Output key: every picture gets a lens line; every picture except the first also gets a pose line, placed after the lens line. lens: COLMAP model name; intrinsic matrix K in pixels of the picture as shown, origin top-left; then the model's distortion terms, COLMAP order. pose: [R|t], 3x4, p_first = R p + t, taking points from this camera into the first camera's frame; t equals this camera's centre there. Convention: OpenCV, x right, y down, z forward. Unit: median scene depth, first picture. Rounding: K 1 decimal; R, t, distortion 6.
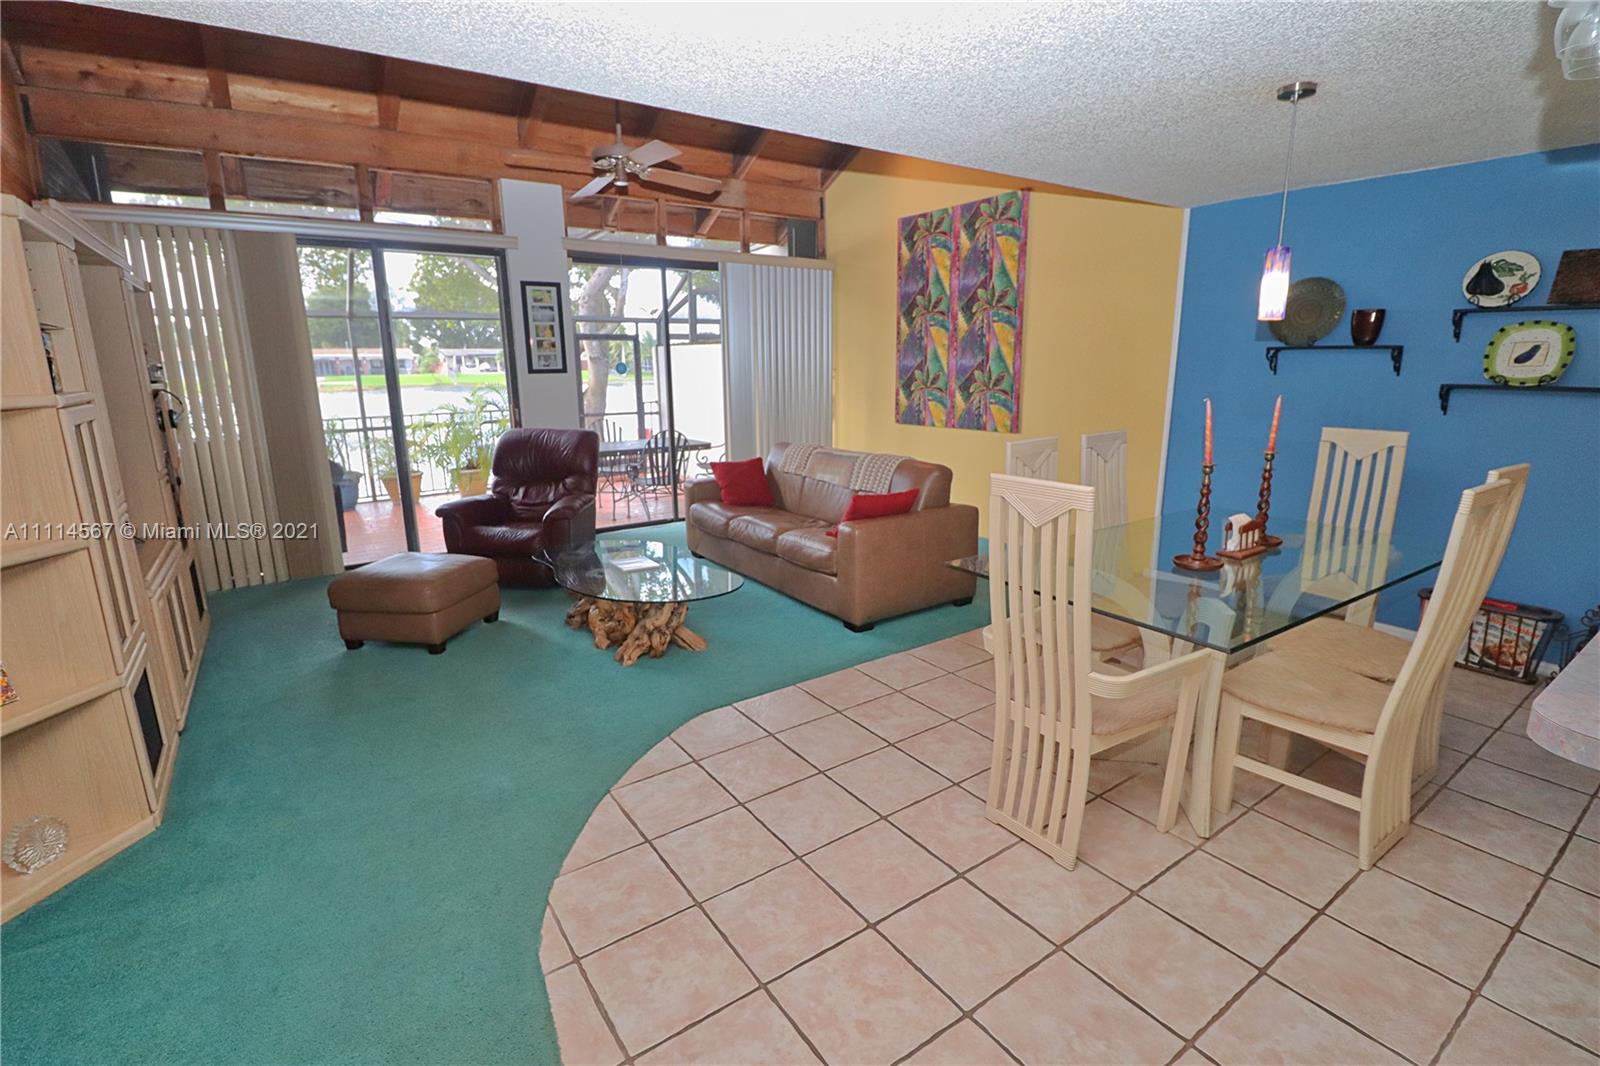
lens RADIAL K [[740.7, 0, 802.2], [0, 740.7, 523.9], [0, 0, 1]] dist [-0.002024, -0.011457]
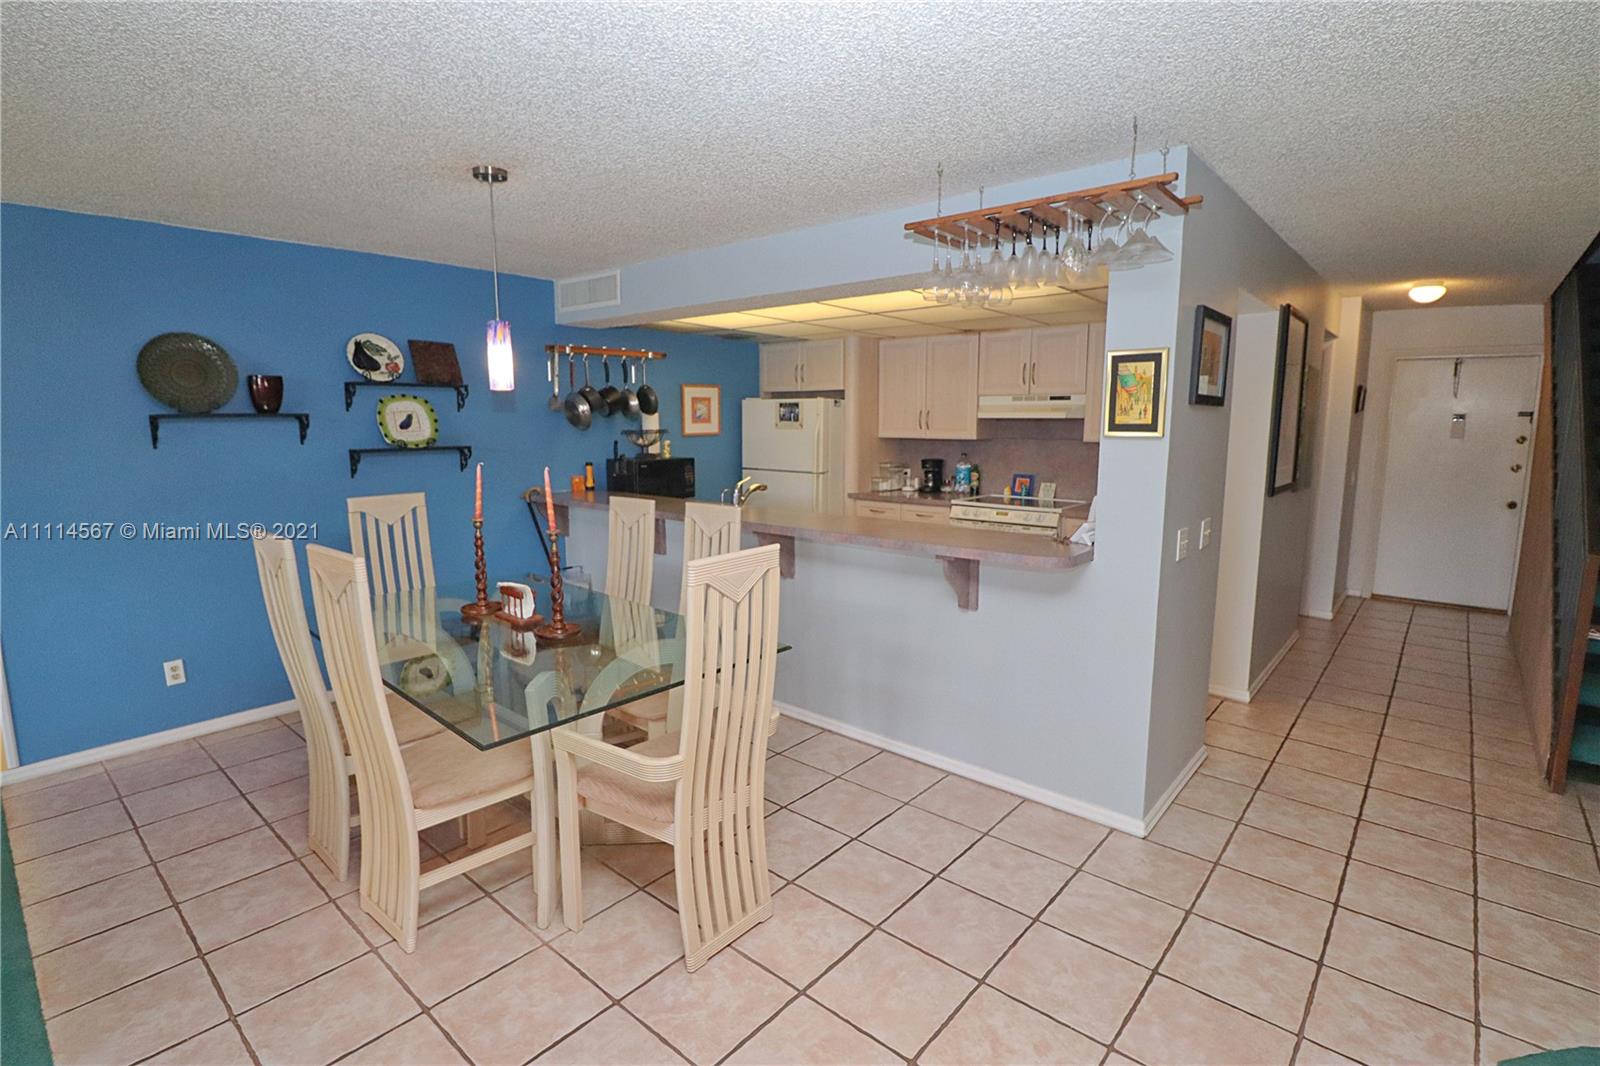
lens RADIAL K [[760.1, 0, 797.7], [0, 760.1, 526.0], [0, 0, 1]] dist [-0.002187, -0.009621]
pose [[-0.239577, -0.126386, 0.962616, -0.222949], [0.216718, 0.959512, 0.179916, -0.087102], [-0.946380, 0.251720, -0.202487, 0.390777]]
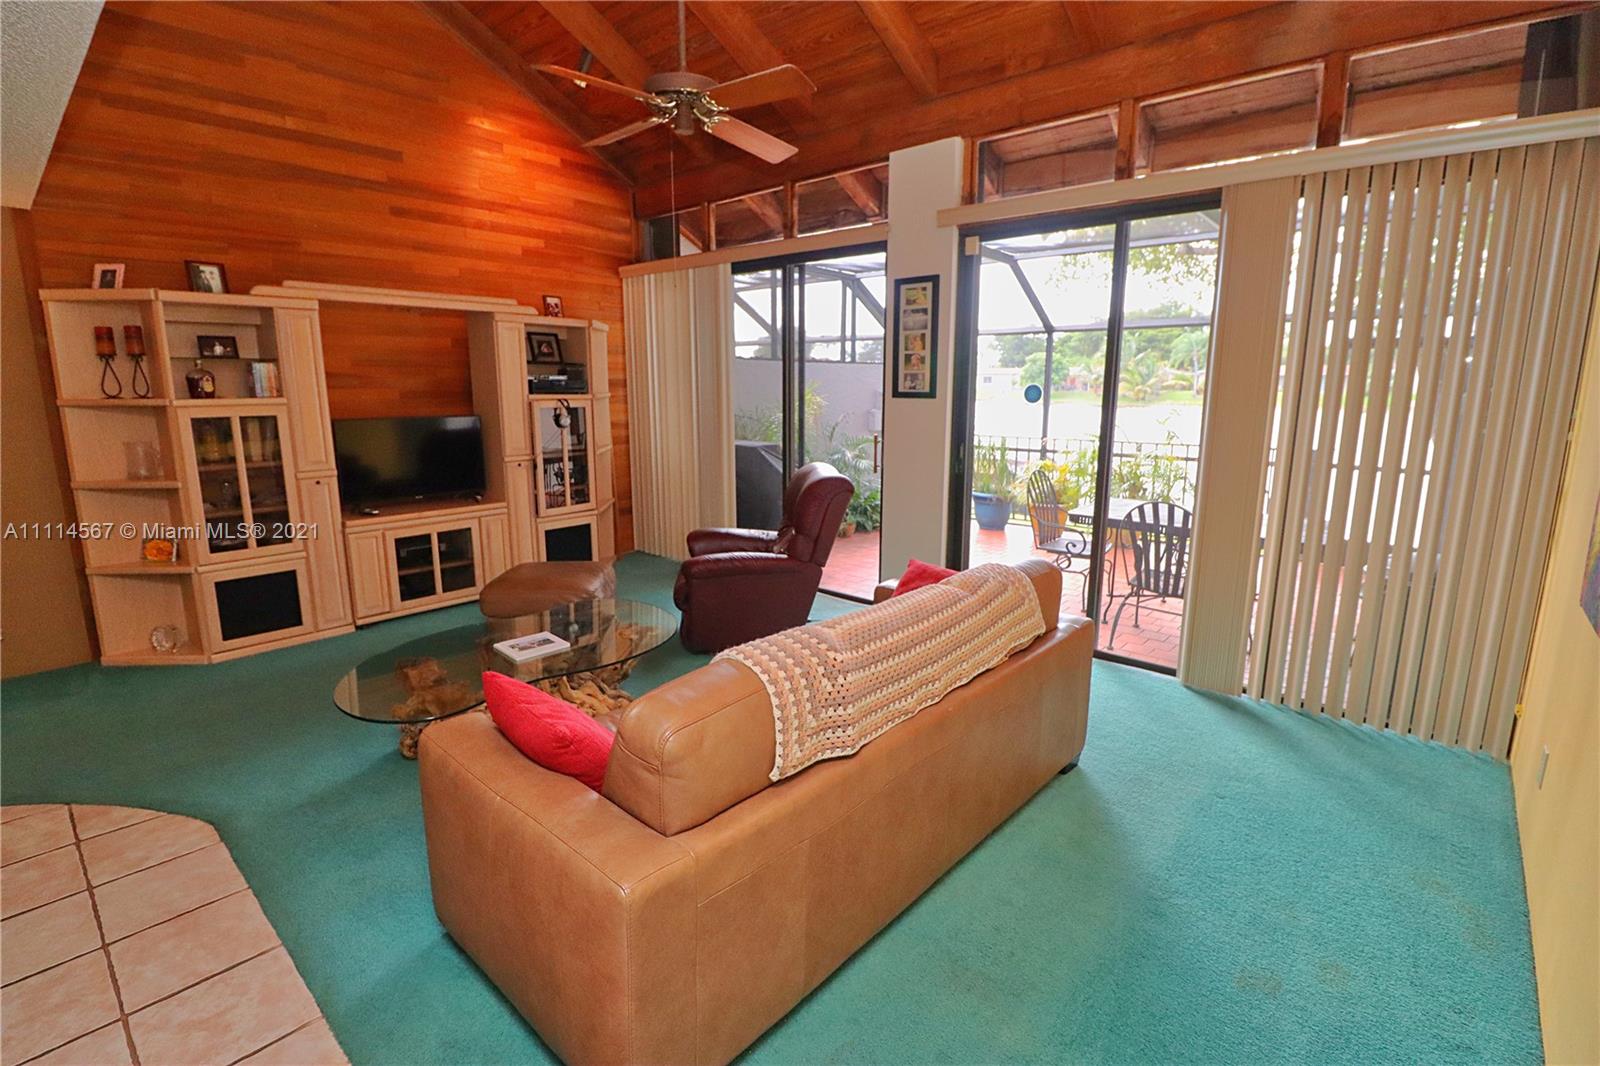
lens RADIAL K [[740.7, 0, 802.2], [0, 740.7, 523.9], [0, 0, 1]] dist [-0.002024, -0.011457]
pose [[0.236462, 0.196226, -0.951620, 0.384069], [-0.215175, 0.965653, 0.145652, -0.168838], [0.947515, 0.170324, 0.270564, 0.726735]]
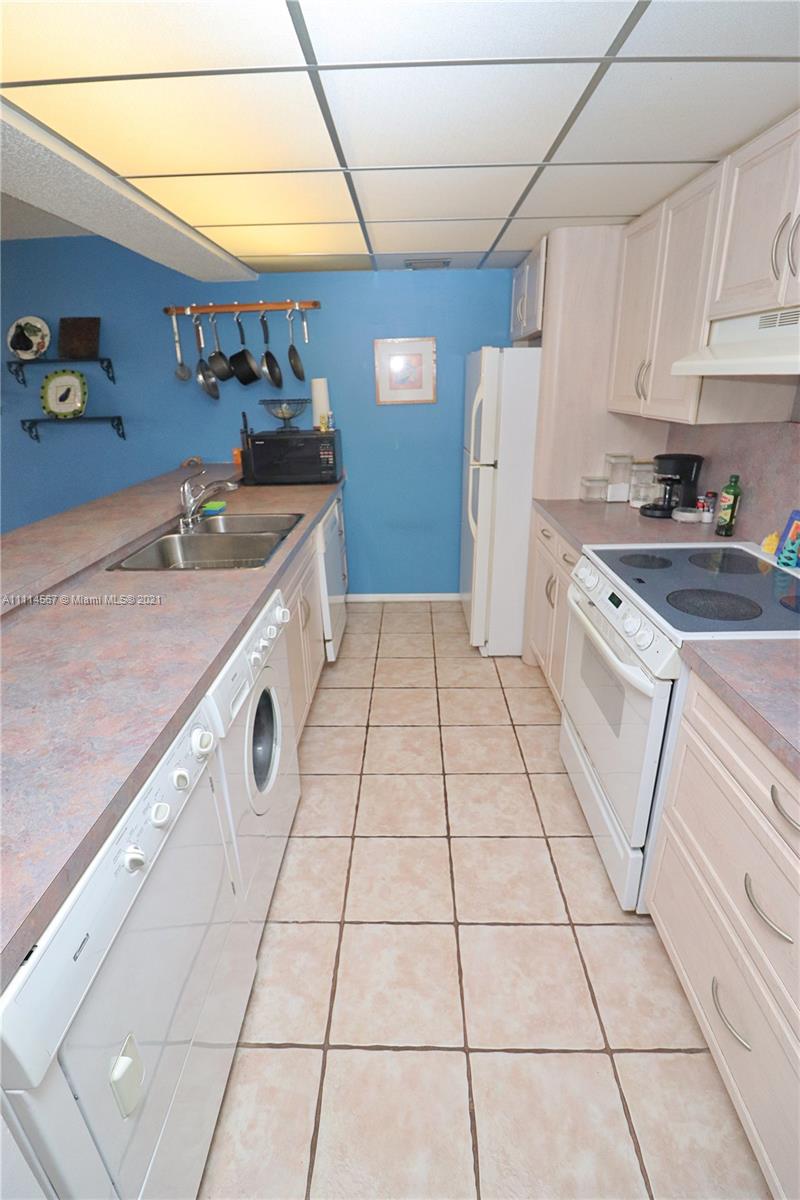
lens RADIAL K [[555.5, 0, 395.6], [0, 555.5, 596.9], [0, 0, 1]] dist [-0.002024, -0.011457]
pose [[0.596369, -0.294686, 0.746662, 0.263266], [0.195164, 0.955495, 0.221226, 0.016230], [-0.778624, 0.013790, 0.627339, -0.092516]]
